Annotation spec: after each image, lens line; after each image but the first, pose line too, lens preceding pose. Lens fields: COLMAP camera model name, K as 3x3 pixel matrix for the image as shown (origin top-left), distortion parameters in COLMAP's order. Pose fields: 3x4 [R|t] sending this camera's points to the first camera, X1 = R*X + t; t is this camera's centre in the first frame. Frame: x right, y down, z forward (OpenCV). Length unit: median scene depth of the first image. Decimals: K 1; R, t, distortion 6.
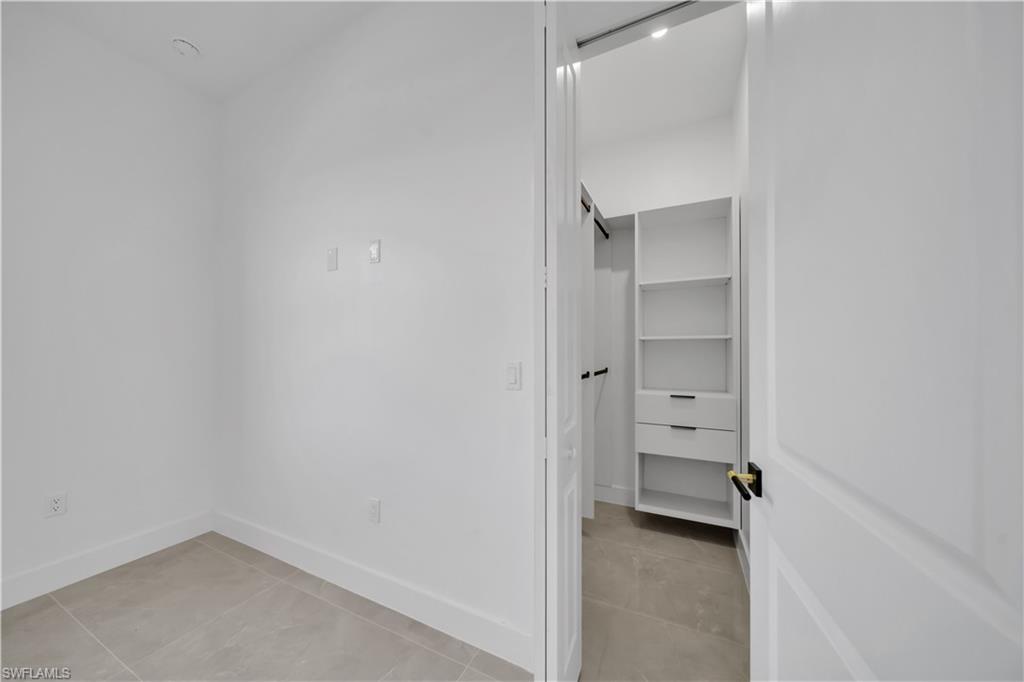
lens RADIAL K [[343.7, 0, 508.5], [0, 343.7, 349.9], [0, 0, 1]] dist [-0.000781, -0.000064]
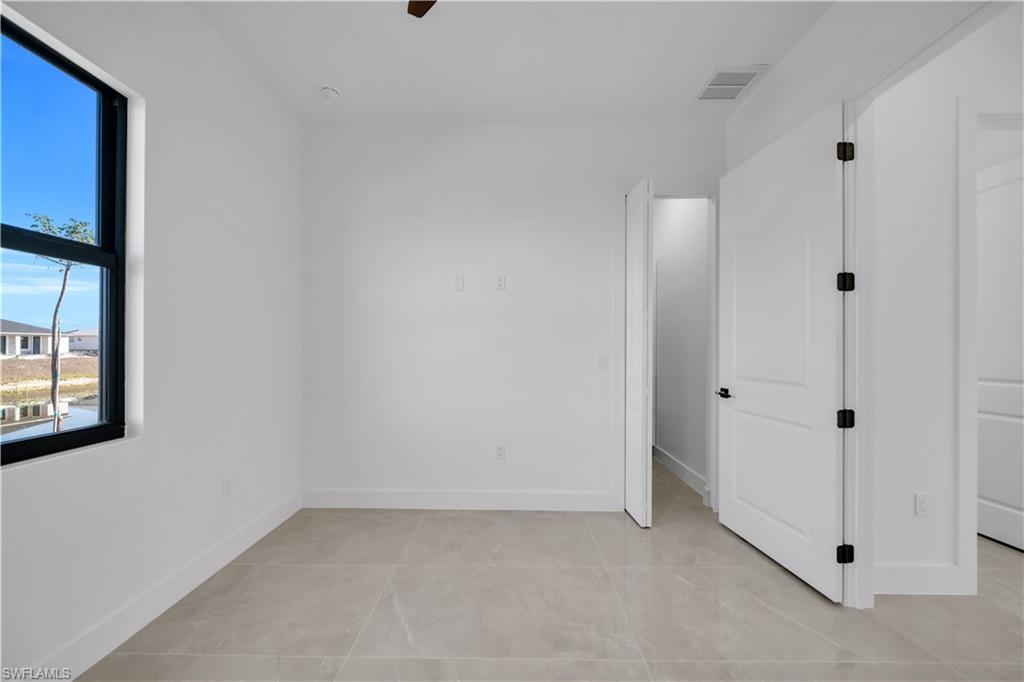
lens RADIAL K [[353.9, 0, 510.5], [0, 353.9, 345.8], [0, 0, 1]] dist [-0.000981, -0.000207]
pose [[0.907729, 0.002482, 0.419550, -1.143064], [-0.005370, 0.999969, 0.005703, -0.014583], [-0.419523, -0.007429, 0.907714, -0.501174]]
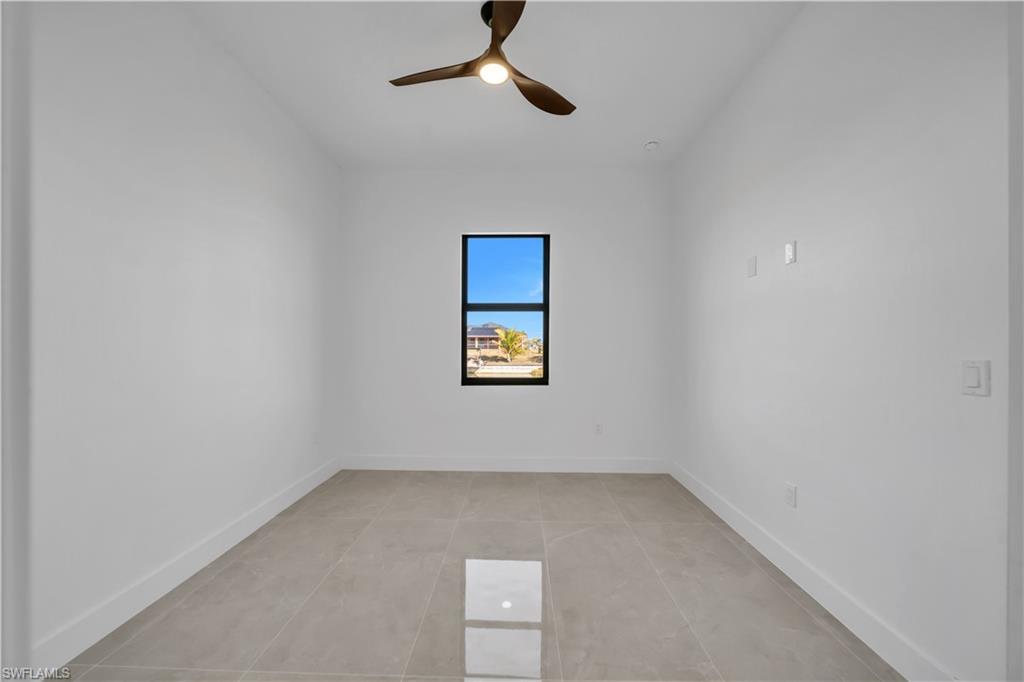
lens RADIAL K [[353.9, 0, 510.5], [0, 353.9, 345.8], [0, 0, 1]] dist [-0.000981, -0.000207]
pose [[0.412048, 0.000957, -0.911162, 0.287677], [0.004677, 0.999984, 0.003165, -0.004178], [0.911150, -0.005565, 0.412037, -0.279606]]
